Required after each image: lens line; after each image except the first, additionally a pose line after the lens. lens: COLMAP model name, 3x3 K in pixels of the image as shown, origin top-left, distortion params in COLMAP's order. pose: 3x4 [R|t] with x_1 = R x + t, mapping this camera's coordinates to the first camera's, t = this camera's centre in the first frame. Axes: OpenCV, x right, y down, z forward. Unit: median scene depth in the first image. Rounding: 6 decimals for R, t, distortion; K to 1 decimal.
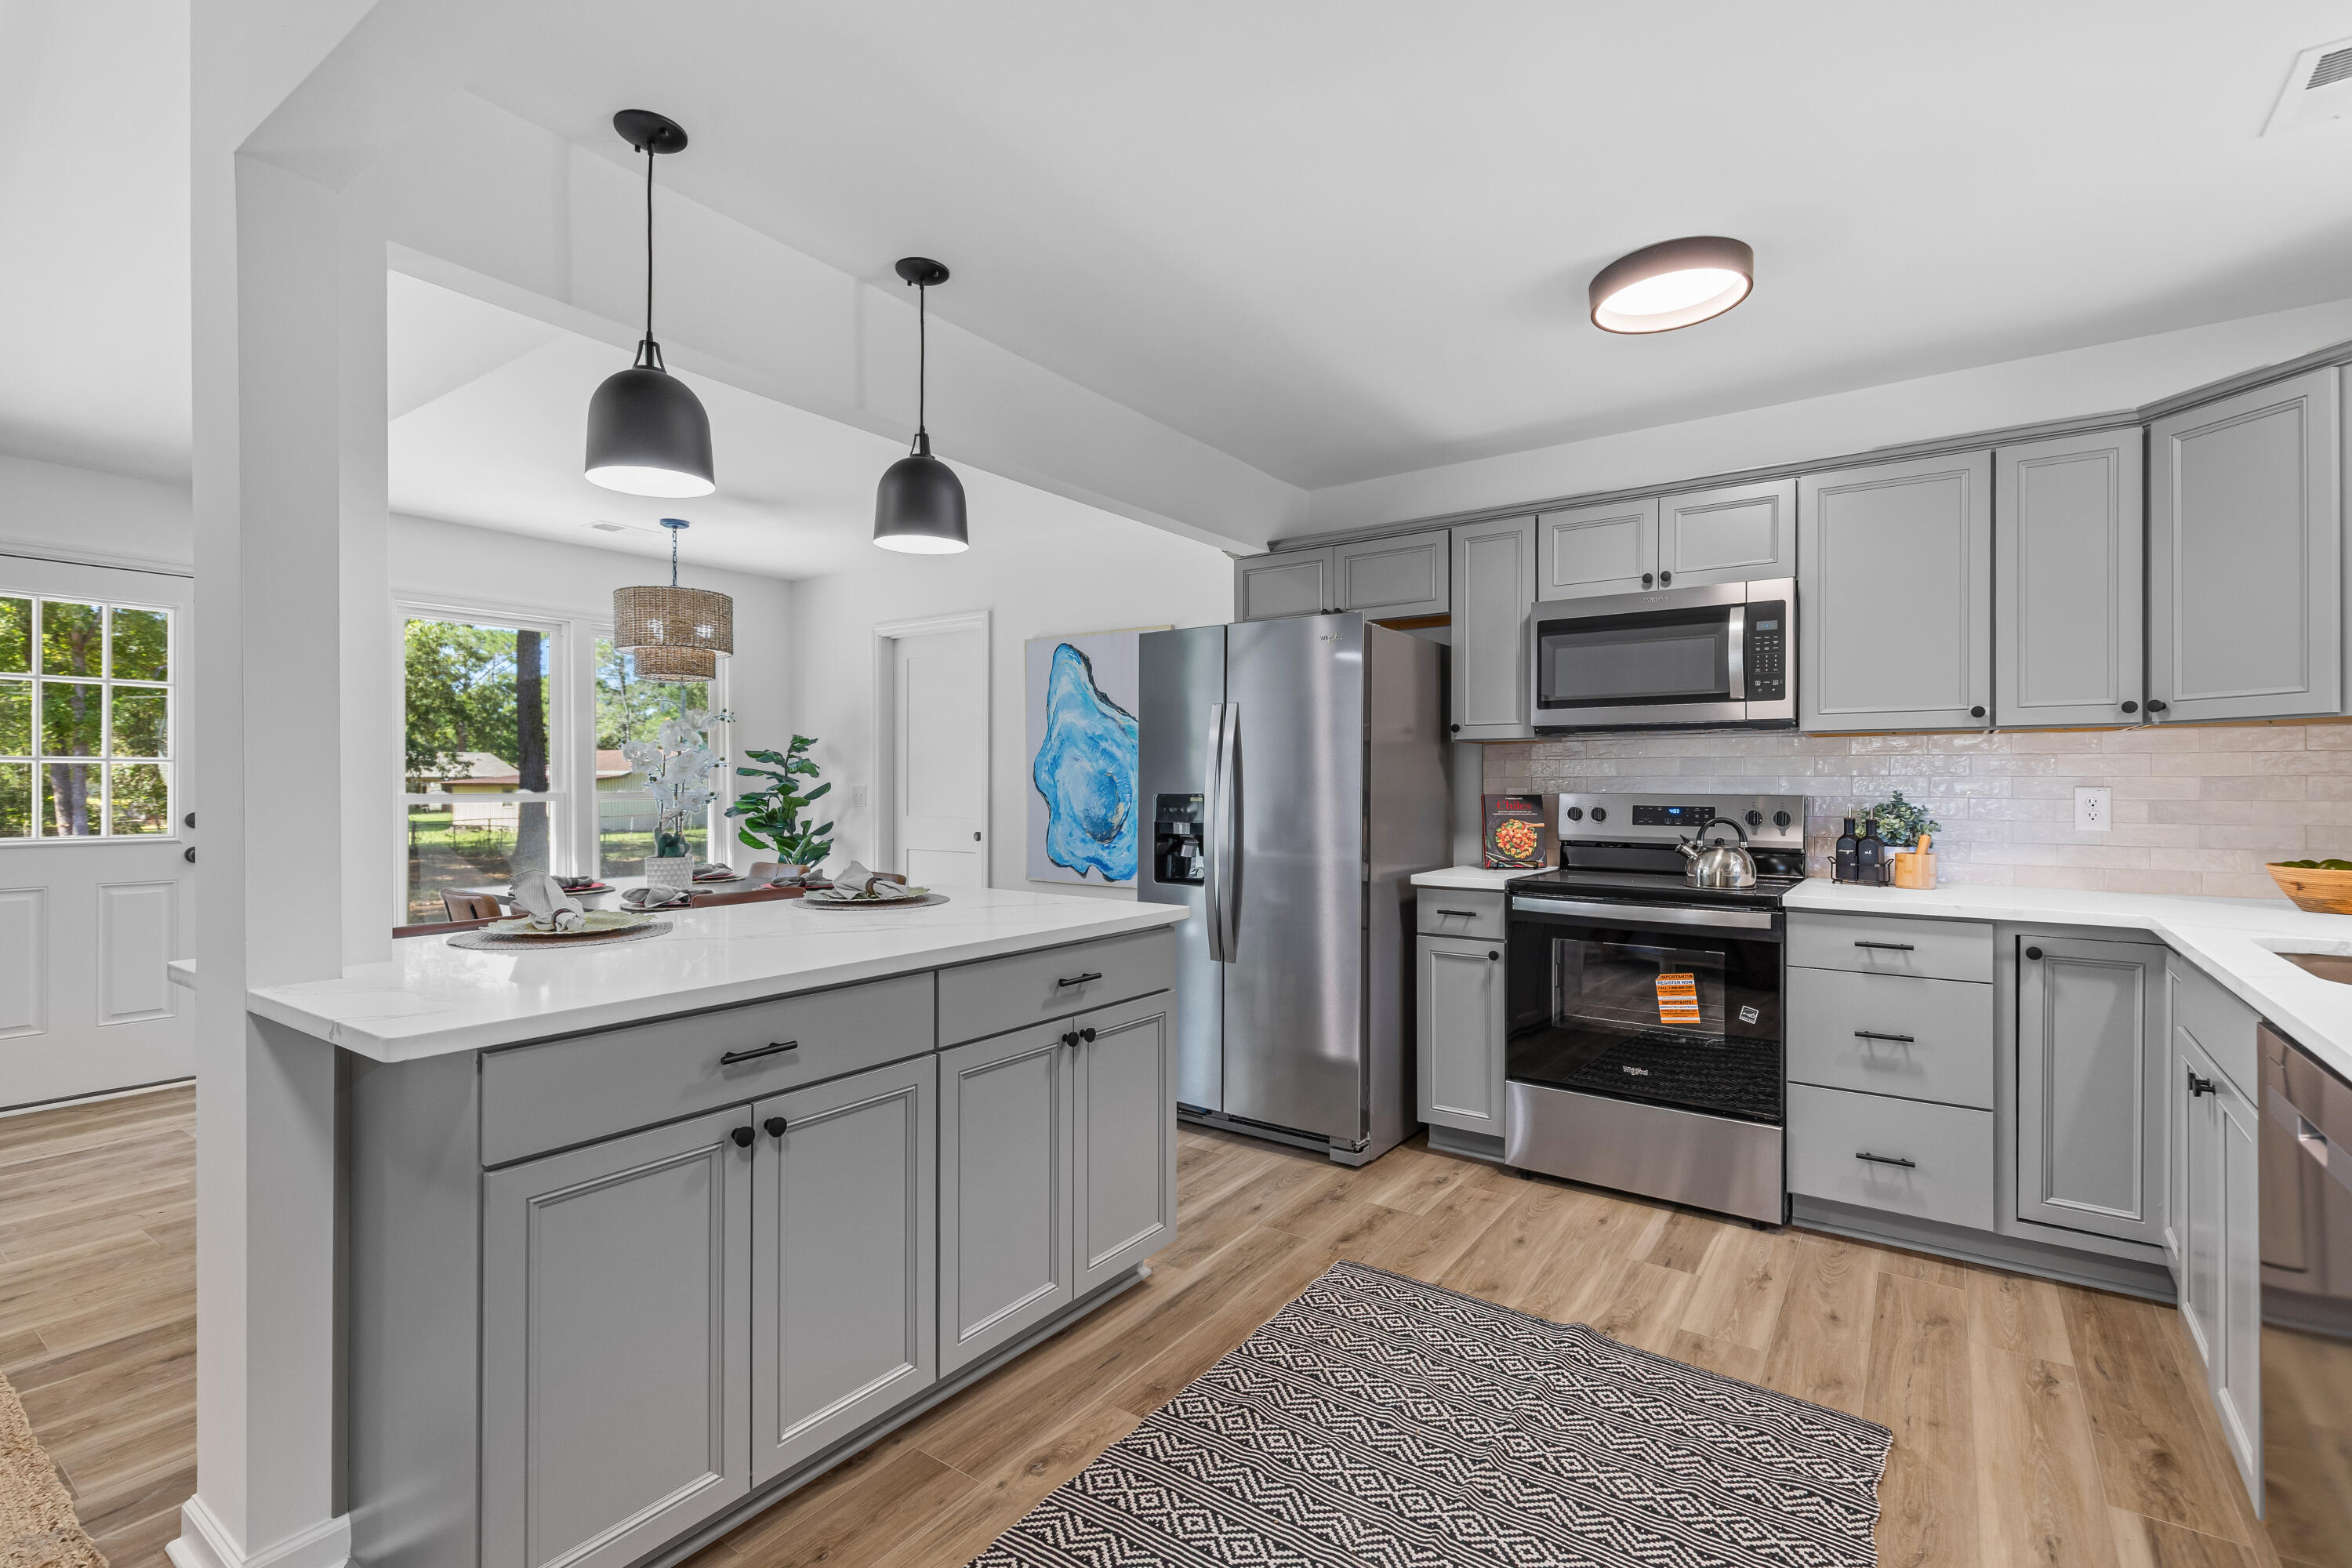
lens RADIAL K [[1070.6, 0, 1176.0], [0, 1070.6, 784.0], [0, 0, 1]] dist [0.000483, -0.000024]
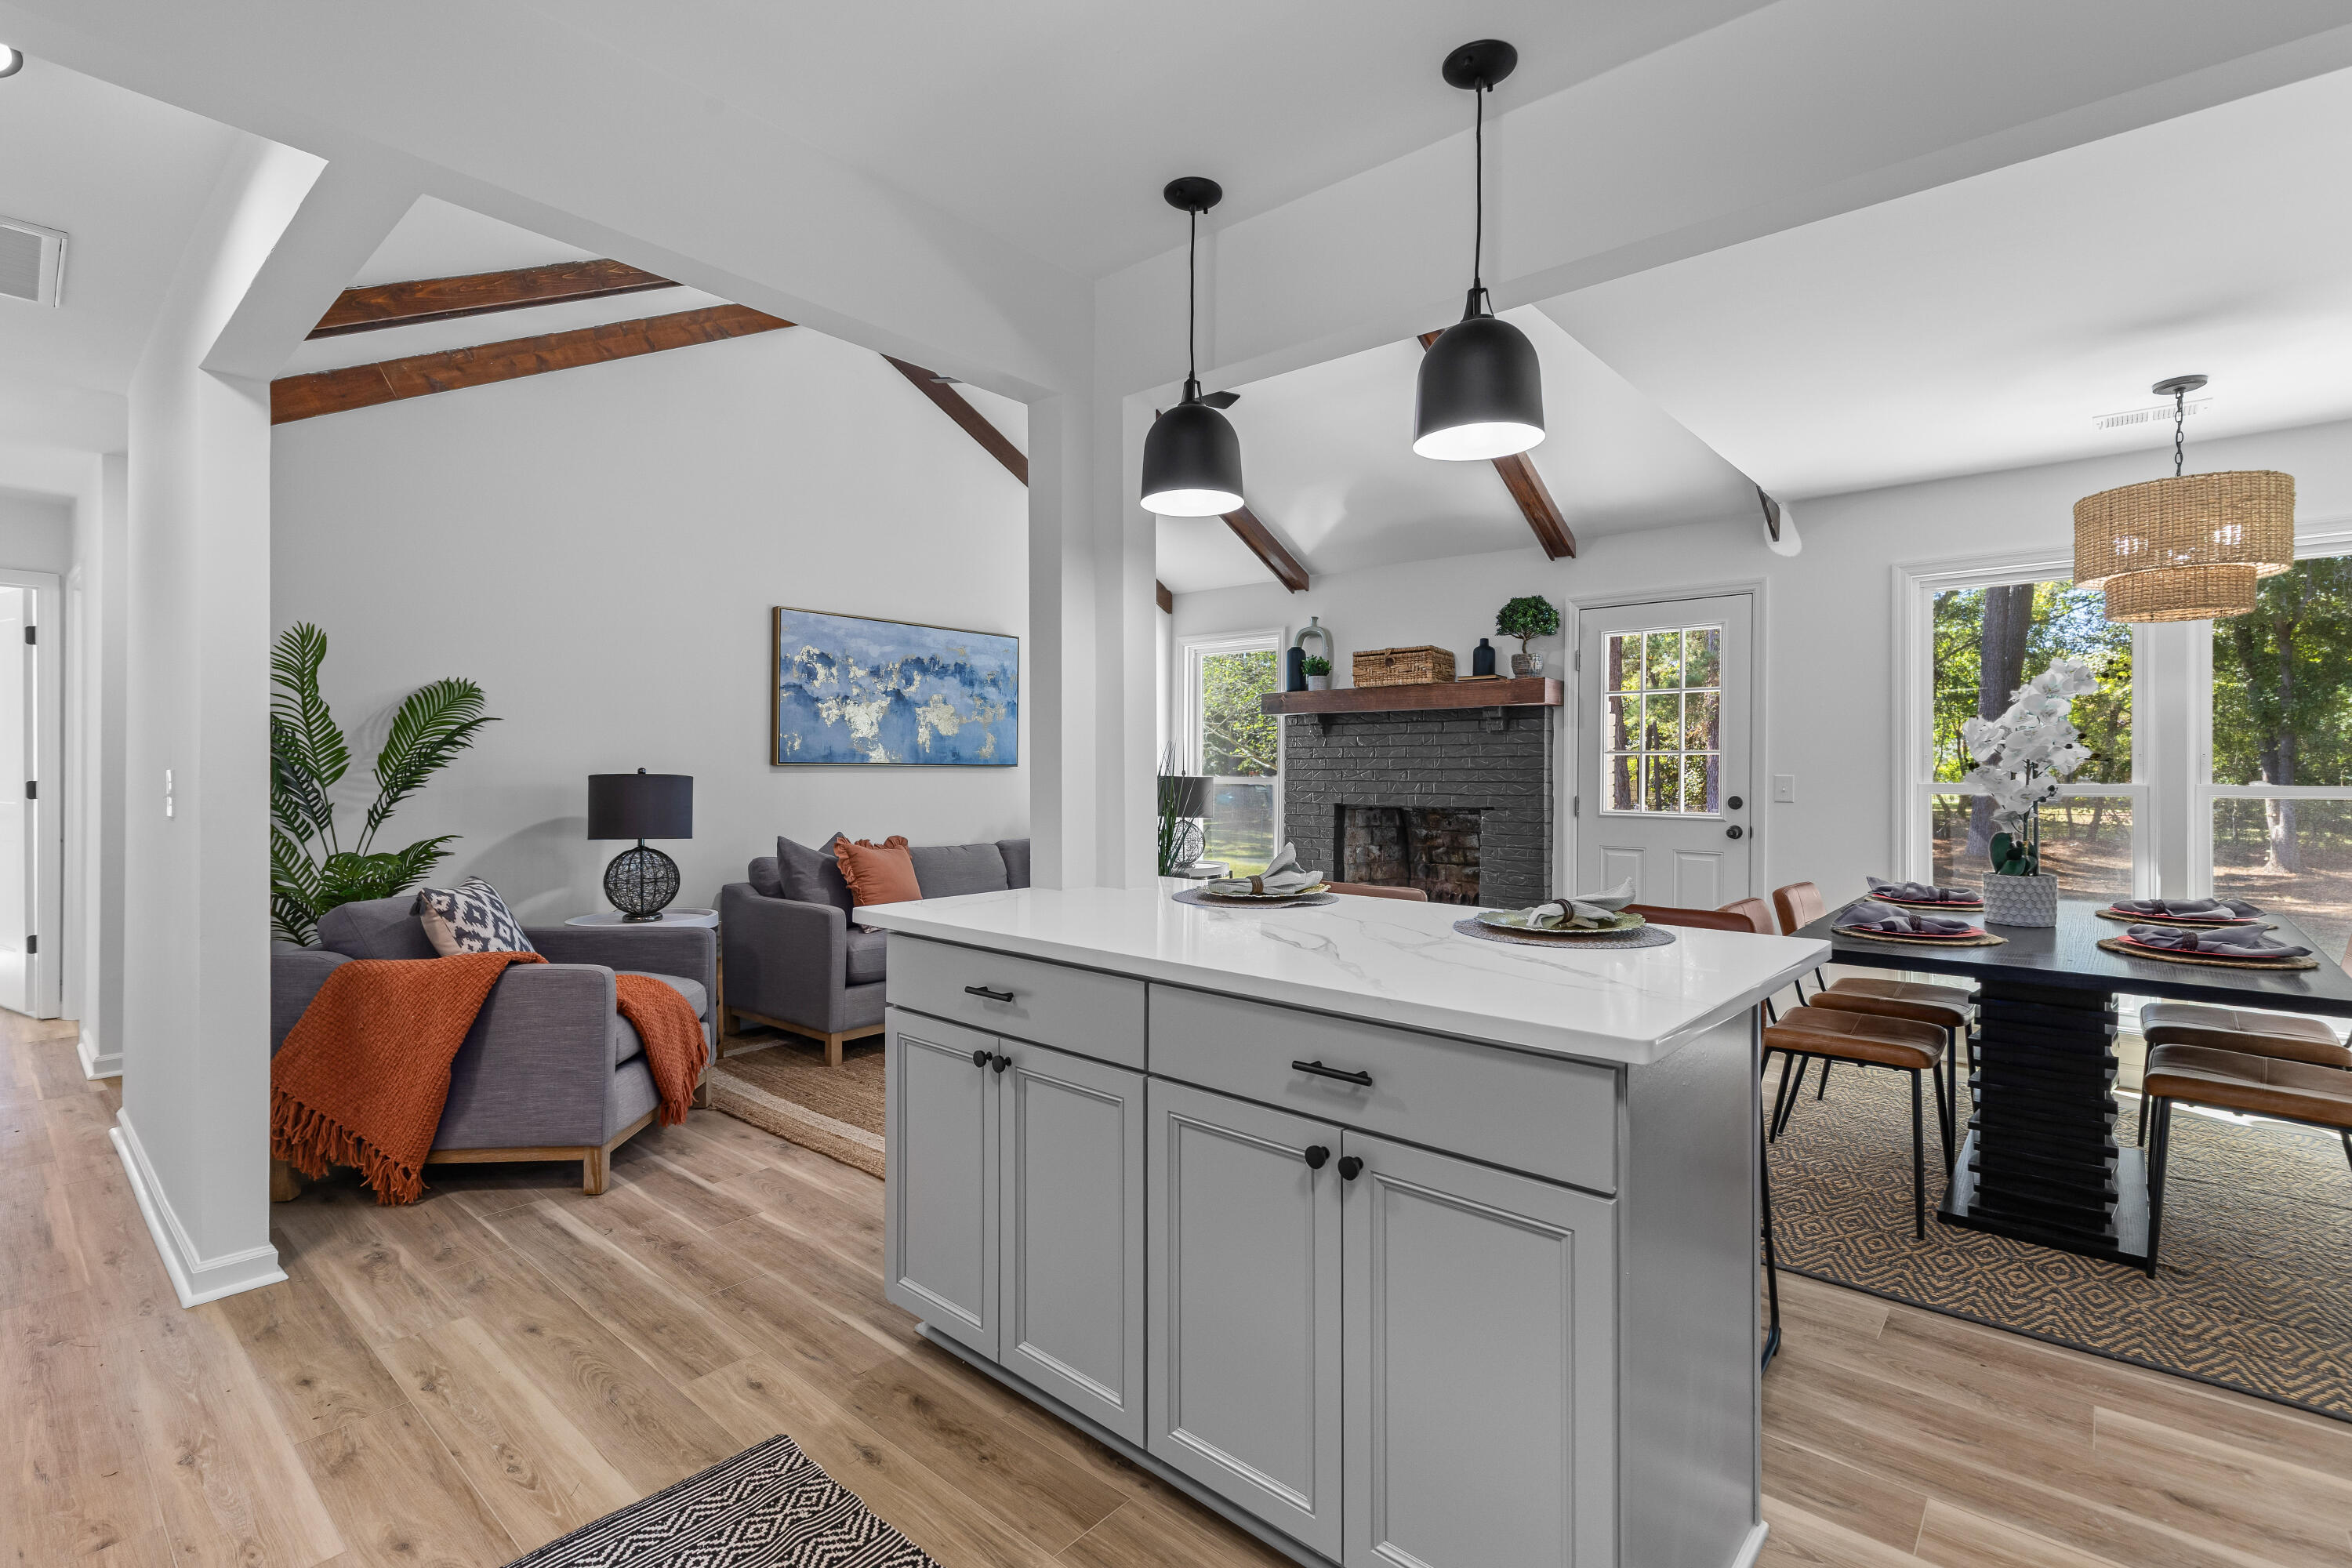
lens RADIAL K [[1072.4, 0, 1176.0], [0, 1072.4, 784.0], [0, 0, 1]] dist [-0.001583, -0.000200]
pose [[-0.102933, 0.016379, -0.994553, 0.406428], [-0.009887, 0.999798, 0.017488, -0.000610], [0.994639, 0.011633, -0.102751, 0.710685]]
